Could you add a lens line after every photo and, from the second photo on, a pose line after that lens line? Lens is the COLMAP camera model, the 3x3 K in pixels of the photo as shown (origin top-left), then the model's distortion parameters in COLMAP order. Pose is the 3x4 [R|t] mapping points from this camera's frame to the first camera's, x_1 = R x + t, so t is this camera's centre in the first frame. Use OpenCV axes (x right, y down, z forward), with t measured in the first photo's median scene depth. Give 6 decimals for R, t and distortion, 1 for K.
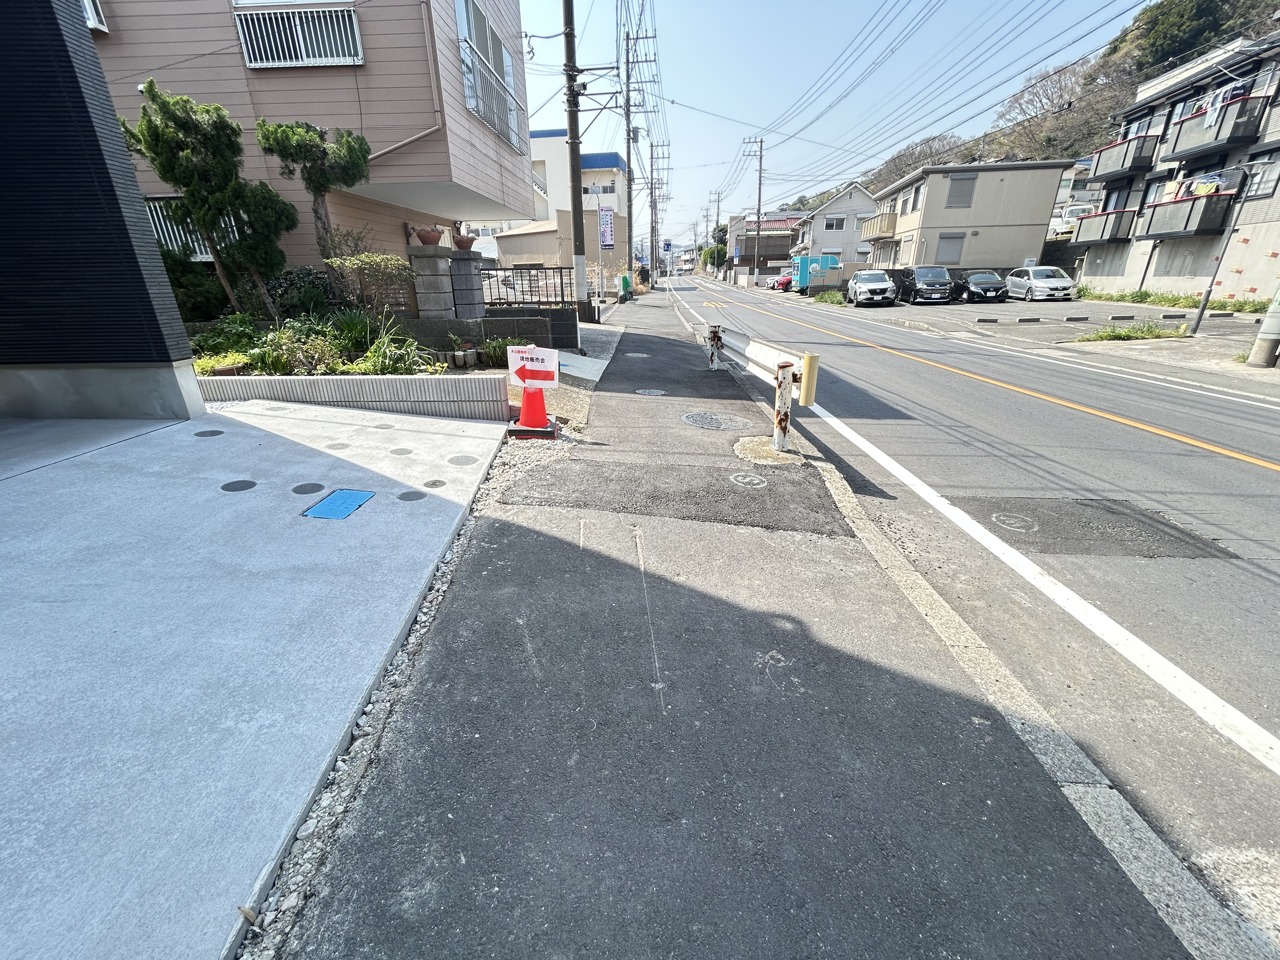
lens RADIAL K [[511.7, 0, 640.0], [0, 511.7, 480.0], [0, 0, 1]] dist [0.000319, -0.000577]
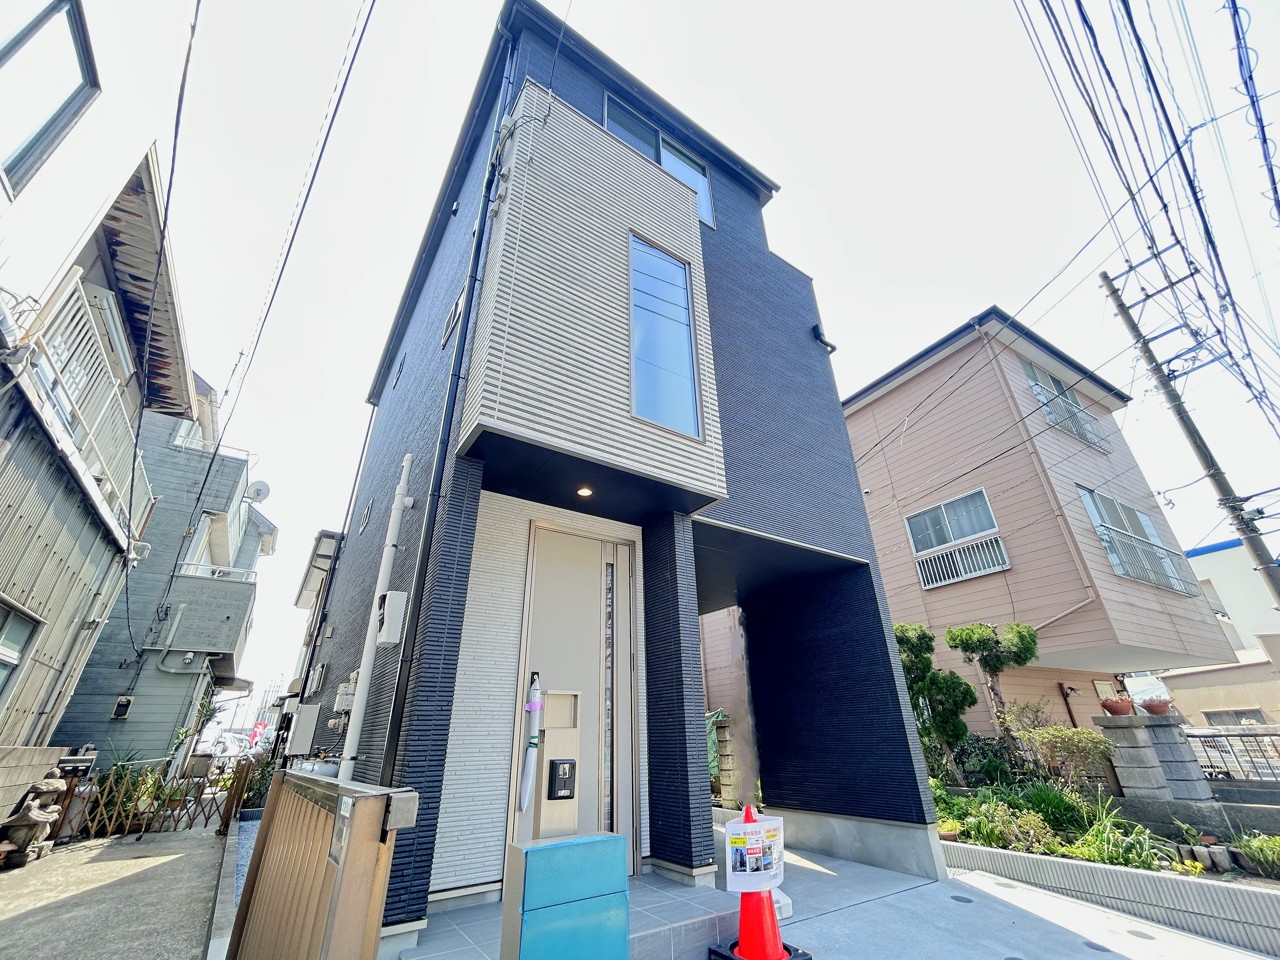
lens RADIAL K [[511.7, 0, 640.0], [0, 511.7, 480.0], [0, 0, 1]] dist [0.000319, -0.000577]
pose [[0.536159, -0.379789, -0.753853, 0.006754], [-0.299255, 0.749541, -0.590454, 0.059577], [0.789291, 0.542171, 0.288219, -0.257419]]
